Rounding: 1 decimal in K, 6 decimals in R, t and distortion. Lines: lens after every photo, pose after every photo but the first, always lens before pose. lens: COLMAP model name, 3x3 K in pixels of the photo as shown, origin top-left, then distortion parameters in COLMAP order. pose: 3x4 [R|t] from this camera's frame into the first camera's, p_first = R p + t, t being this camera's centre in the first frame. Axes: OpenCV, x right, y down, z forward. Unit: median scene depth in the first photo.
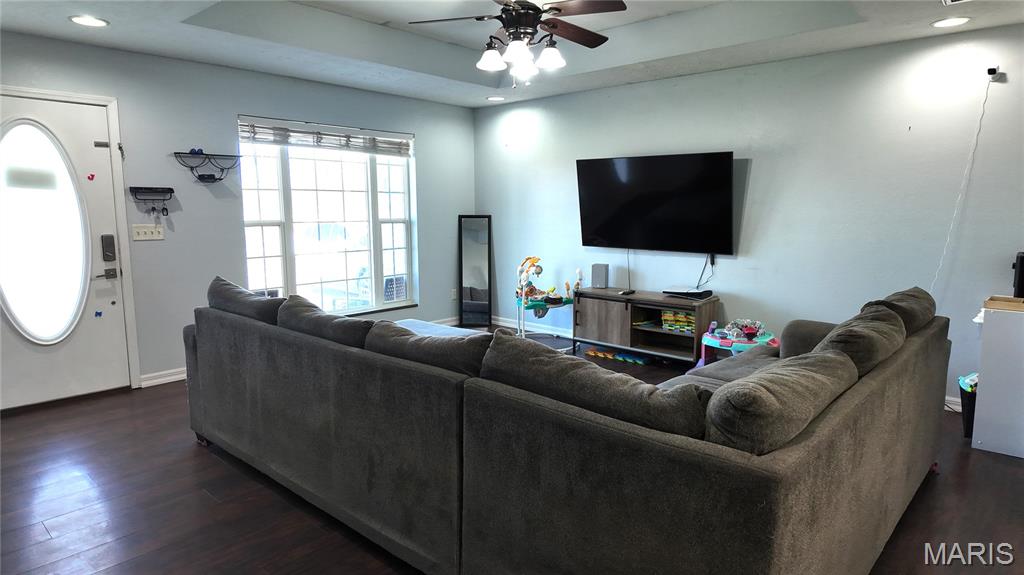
lens RADIAL K [[590.4, 0, 502.9], [0, 590.4, 285.5], [0, 0, 1]] dist [0.035035, -0.001178]
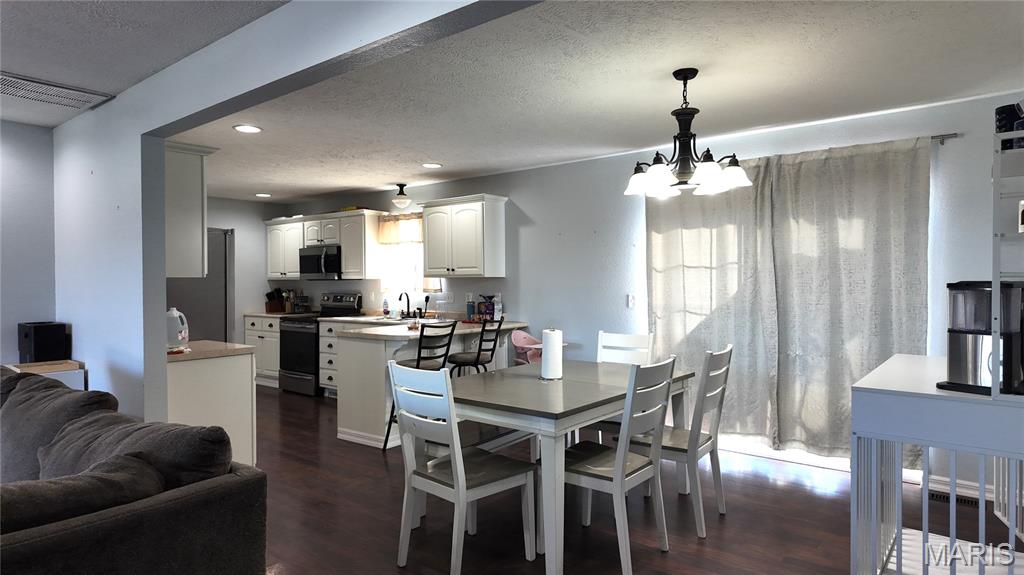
lens RADIAL K [[590.4, 0, 502.9], [0, 590.4, 285.5], [0, 0, 1]] dist [0.035035, -0.001178]
pose [[-0.072887, 0.002030, 0.997338, -0.231872], [0.137042, 0.990533, 0.007999, -0.007882], [-0.987880, 0.137260, -0.072475, 0.138504]]
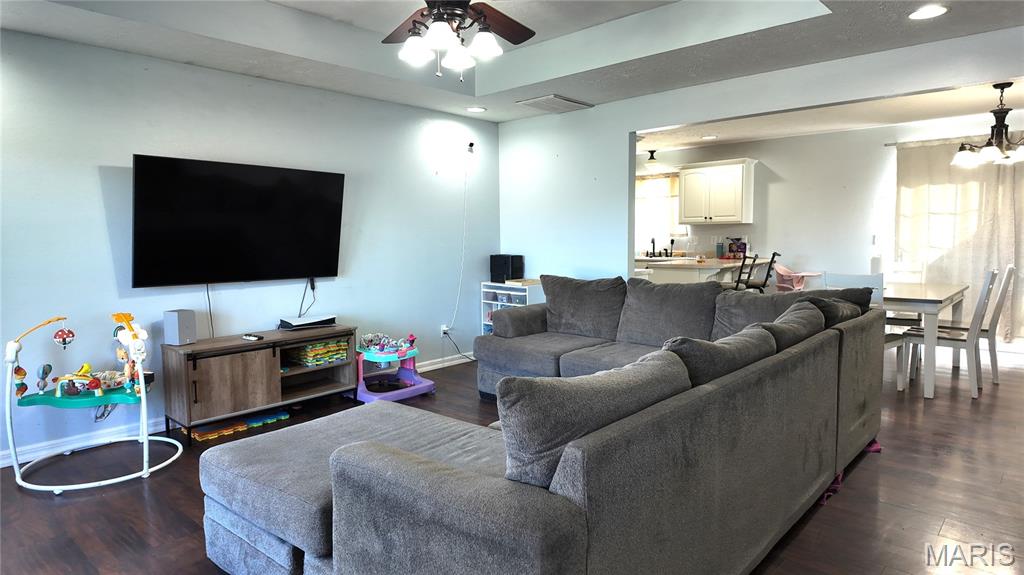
lens RADIAL K [[591.8, 0, 512.9], [0, 591.8, 293.7], [0, 0, 1]] dist [0.000474, -0.000445]
pose [[-0.005421, -0.094482, 0.995512, -0.590861], [0.145308, 0.984886, 0.094265, -0.072065], [-0.989372, 0.145167, 0.008390, 0.691115]]
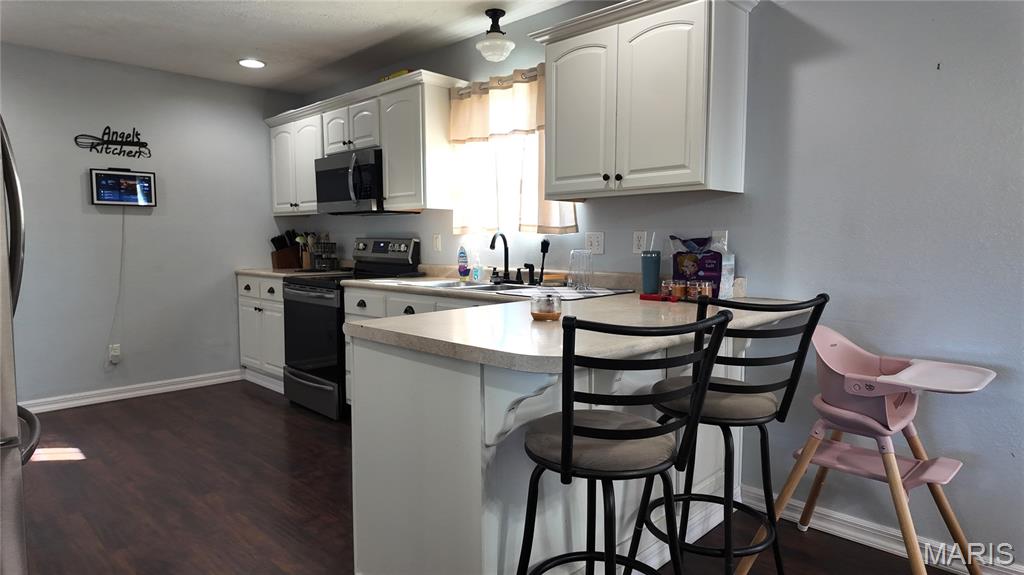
lens RADIAL K [[598.1, 0, 512.0], [0, 598.1, 287.5], [0, 0, 1]] dist [0.002617, 0.002112]
pose [[0.028989, -0.074298, 0.996815, 0.460020], [0.130891, 0.988929, 0.069904, 0.003720], [-0.990973, 0.128448, 0.038393, 0.235760]]
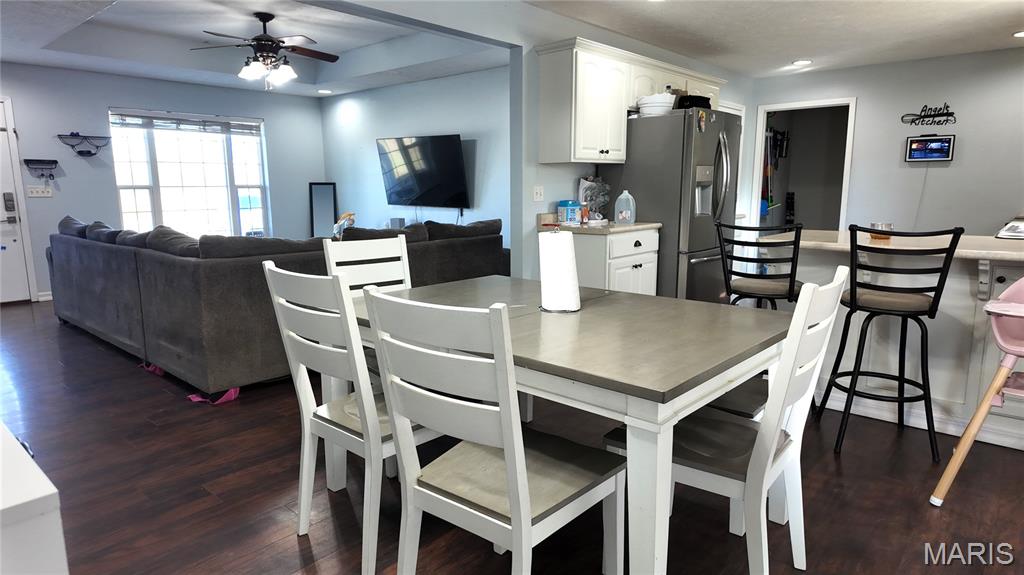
lens RADIAL K [[598.1, 0, 512.0], [0, 598.1, 287.5], [0, 0, 1]] dist [0.002617, 0.002112]
pose [[0.999536, -0.006663, 0.029730, 0.436408], [0.005558, 0.999296, 0.037102, 0.082948], [-0.029956, -0.036920, 0.998869, -0.417904]]
